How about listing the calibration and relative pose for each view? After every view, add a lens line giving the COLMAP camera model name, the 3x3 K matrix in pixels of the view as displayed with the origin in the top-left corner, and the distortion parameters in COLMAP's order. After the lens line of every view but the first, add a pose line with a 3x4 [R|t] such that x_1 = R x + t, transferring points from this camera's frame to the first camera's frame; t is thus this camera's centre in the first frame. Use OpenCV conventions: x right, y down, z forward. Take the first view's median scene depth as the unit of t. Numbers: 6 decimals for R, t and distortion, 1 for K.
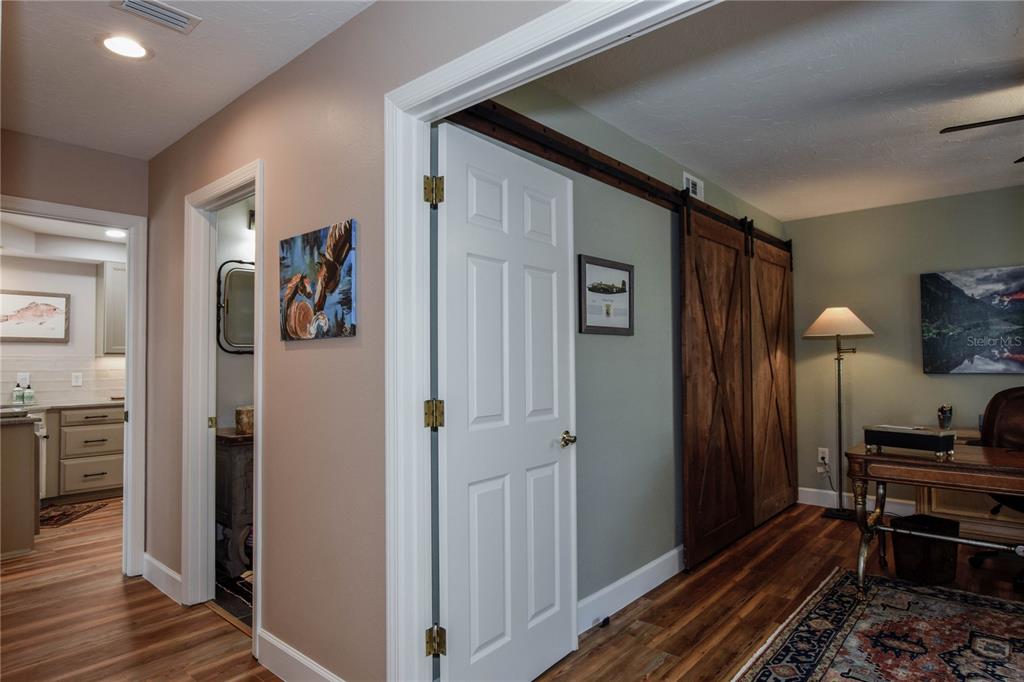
lens RADIAL K [[579.3, 0, 512.0], [0, 579.3, 341.0], [0, 0, 1]] dist [0.000921, 0.000390]
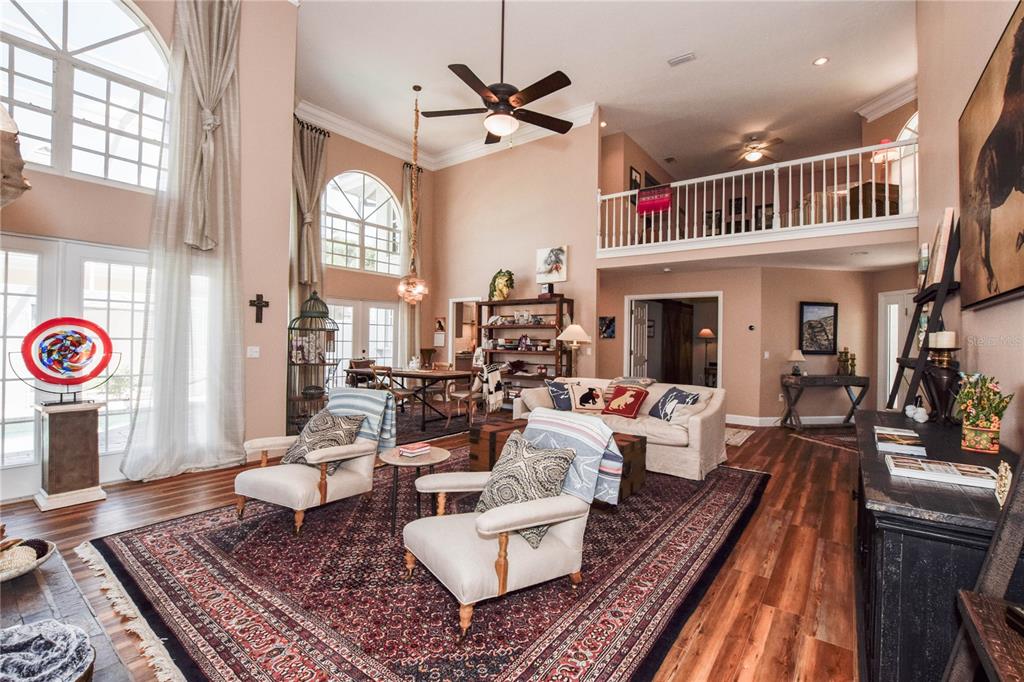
lens RADIAL K [[452.0, 0, 516.3], [0, 452.0, 340.5], [0, 0, 1]] dist [-0.036979, 0.007746]
pose [[0.996756, 0.022808, 0.077177, -0.959549], [-0.024920, 0.999338, 0.026507, -0.048674], [-0.076521, -0.028345, 0.996665, -1.983929]]
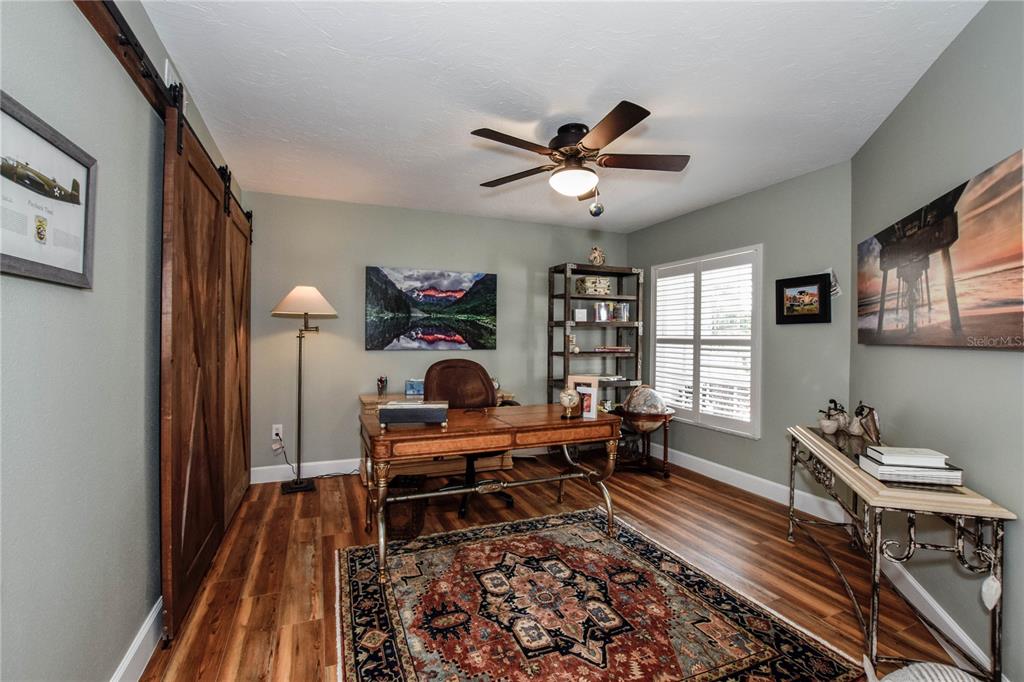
lens RADIAL K [[452.0, 0, 516.3], [0, 452.0, 340.5], [0, 0, 1]] dist [-0.036979, 0.007746]
pose [[0.424762, 0.006712, 0.905280, 0.008731], [-0.043709, 0.998958, 0.013101, 0.015248], [-0.904249, -0.045133, 0.424613, 0.468052]]
